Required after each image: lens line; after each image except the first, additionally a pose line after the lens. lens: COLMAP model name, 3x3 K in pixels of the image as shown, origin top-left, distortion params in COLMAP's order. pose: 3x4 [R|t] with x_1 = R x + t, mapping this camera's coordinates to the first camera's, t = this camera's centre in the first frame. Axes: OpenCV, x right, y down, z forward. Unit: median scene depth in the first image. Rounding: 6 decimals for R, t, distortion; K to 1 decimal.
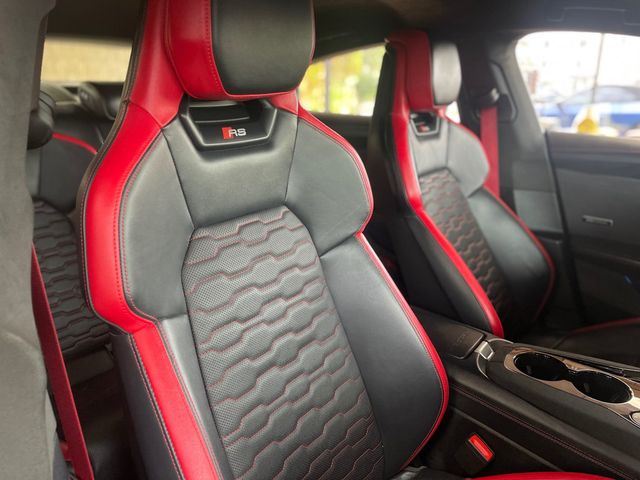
lens RADIAL K [[491.0, 0, 315.8], [0, 491.0, 241.6], [0, 0, 1]] dist [0.065074, -0.089278]
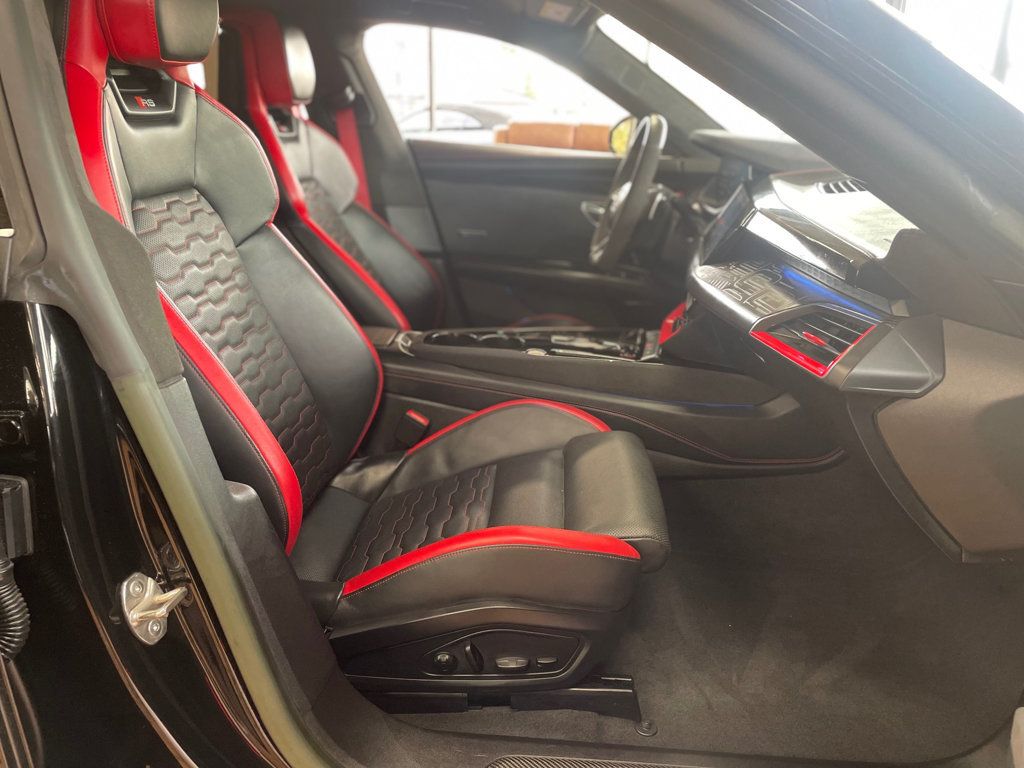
lens RADIAL K [[785.6, 0, 518.5], [0, 785.6, 388.3], [0, 0, 1]] dist [0.065074, -0.089278]
pose [[0.823990, -0.161657, 0.543053, -0.404808], [0.139624, 0.986812, 0.081902, 0.243142], [-0.549131, 0.008337, 0.835695, -0.548887]]
